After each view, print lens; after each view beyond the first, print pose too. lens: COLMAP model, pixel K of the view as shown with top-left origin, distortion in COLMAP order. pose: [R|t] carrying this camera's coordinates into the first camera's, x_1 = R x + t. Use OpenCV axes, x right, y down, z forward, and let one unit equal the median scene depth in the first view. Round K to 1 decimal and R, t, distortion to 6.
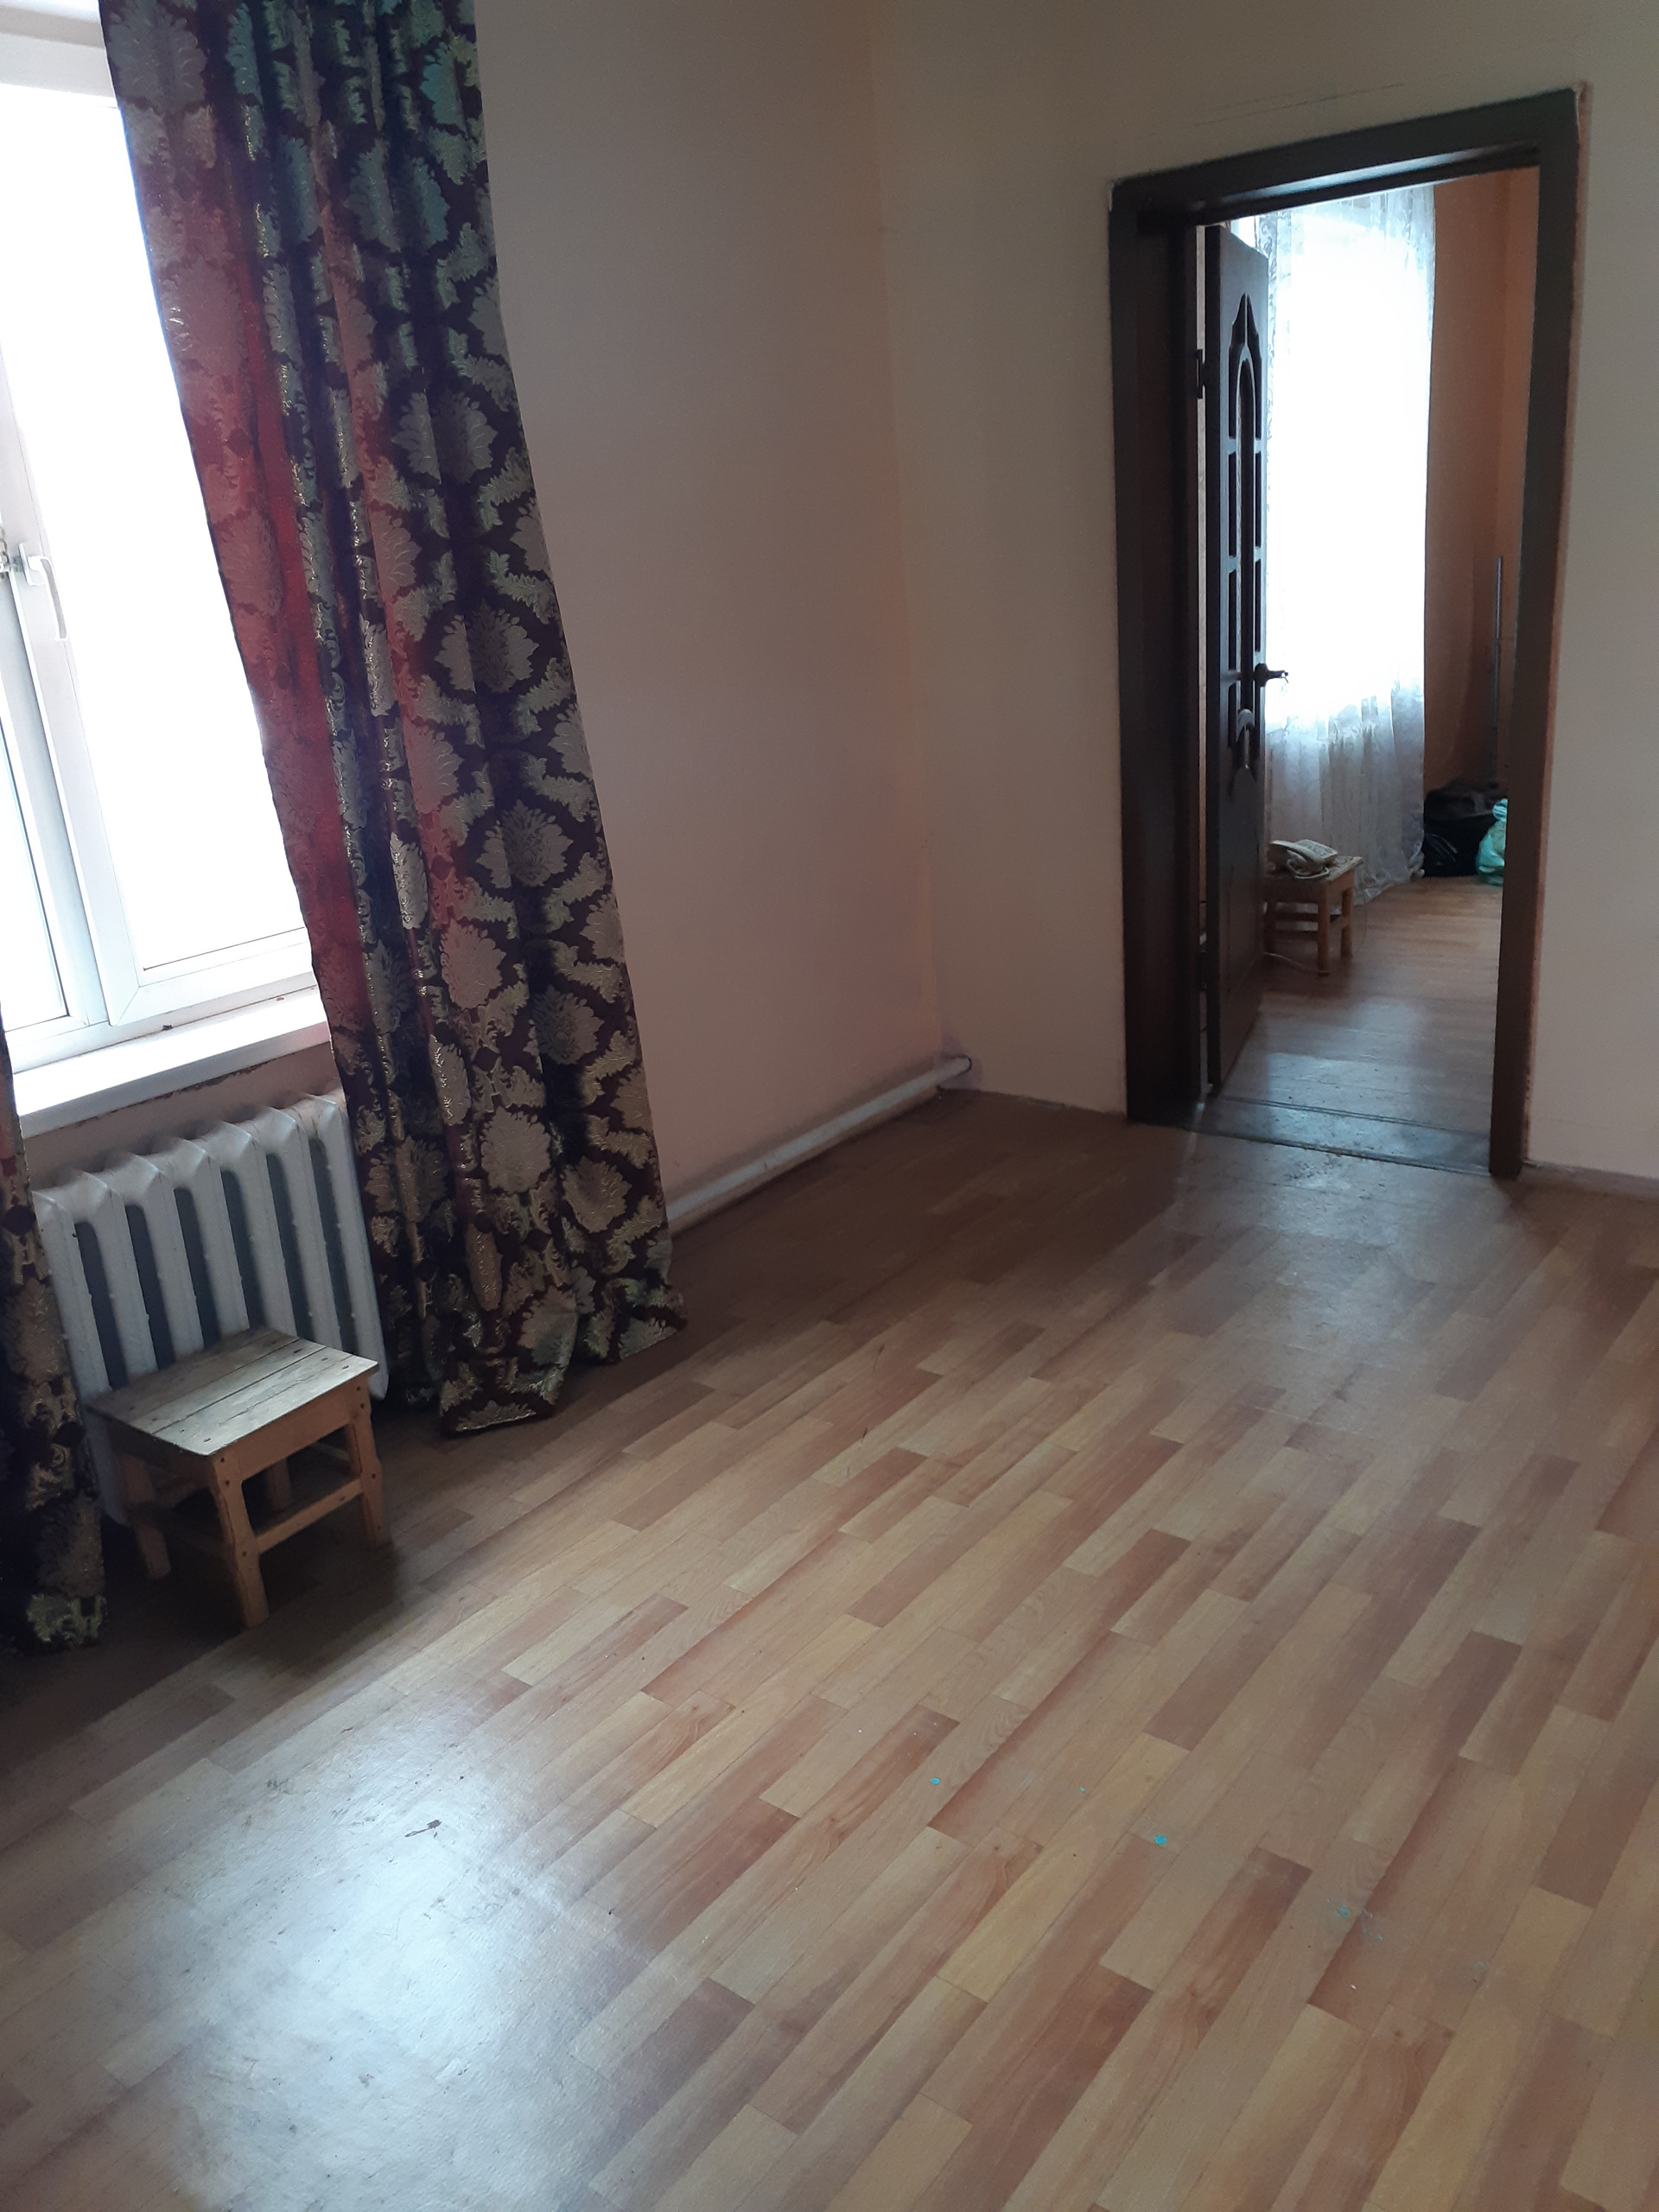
lens RADIAL K [[1741.9, 0, 829.5], [0, 1741.9, 1106.0], [0, 0, 1]] dist [-0.002348, -0.001539]
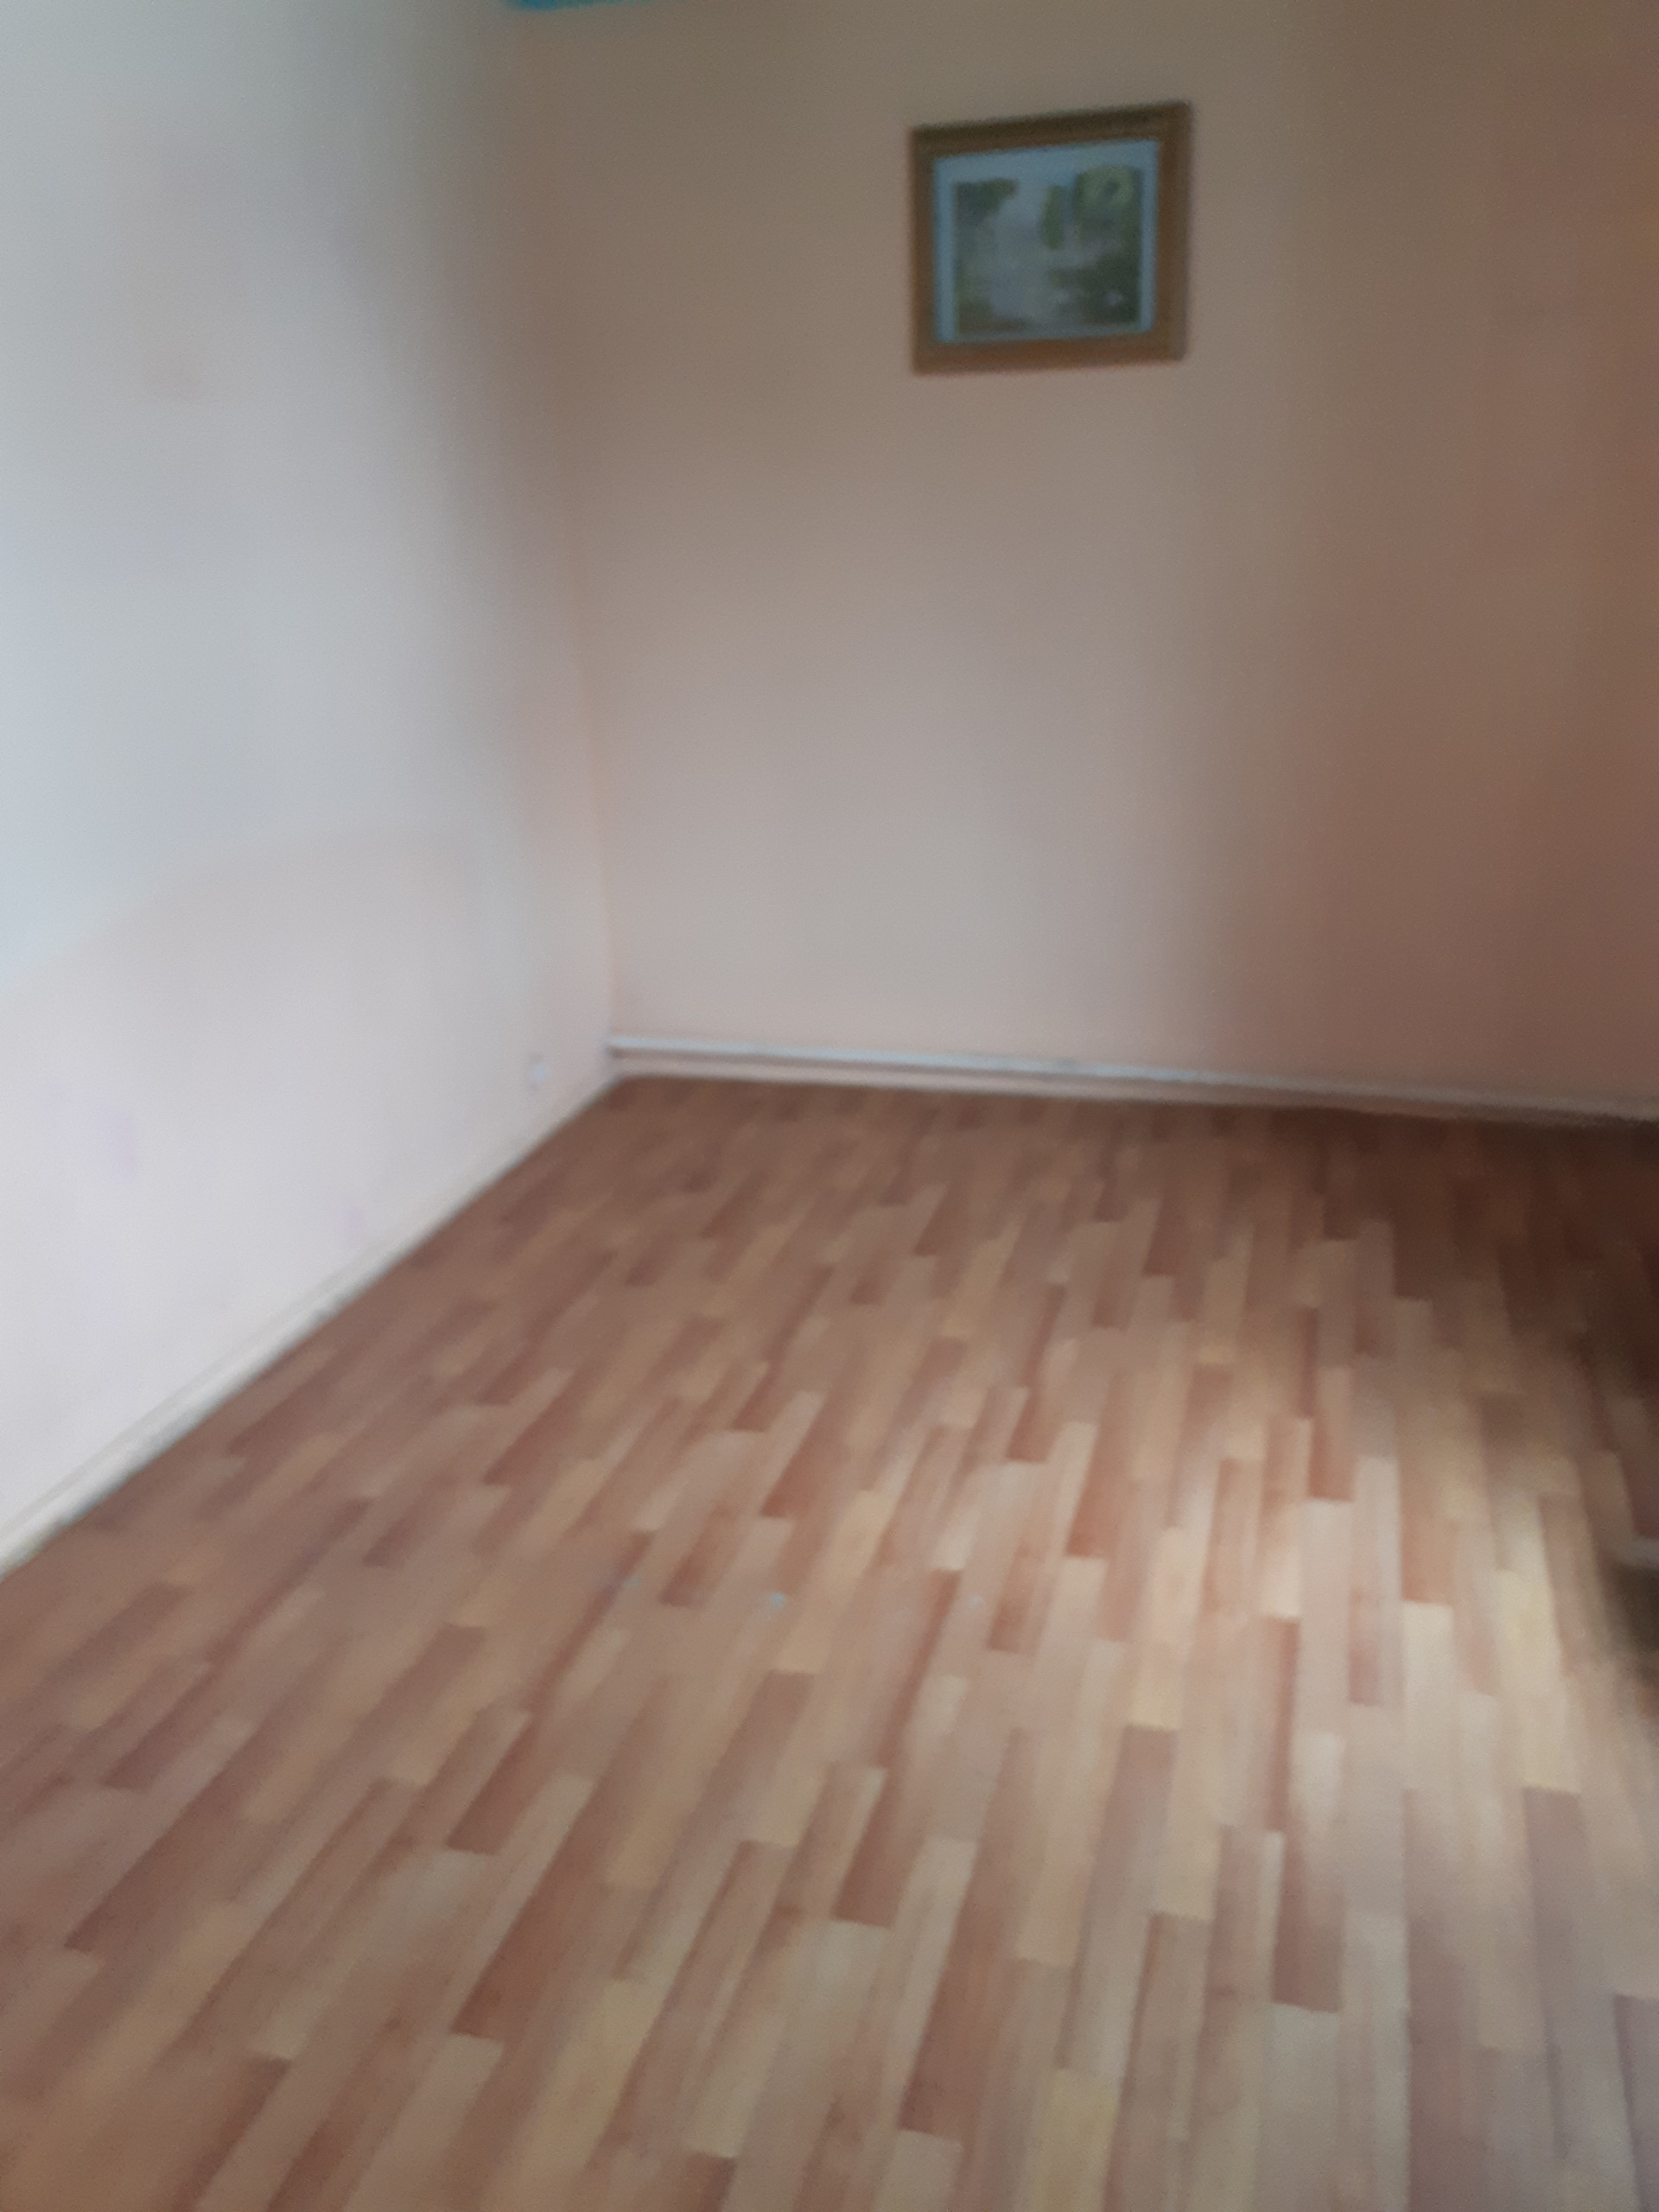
lens RADIAL K [[1741.9, 0, 829.5], [0, 1741.9, 1106.0], [0, 0, 1]] dist [-0.002348, -0.001539]
pose [[-0.923316, 0.226270, -0.310305, 0.371616], [-0.016714, 0.783558, 0.621093, -0.500944], [0.383677, 0.578652, -0.719690, 1.380385]]
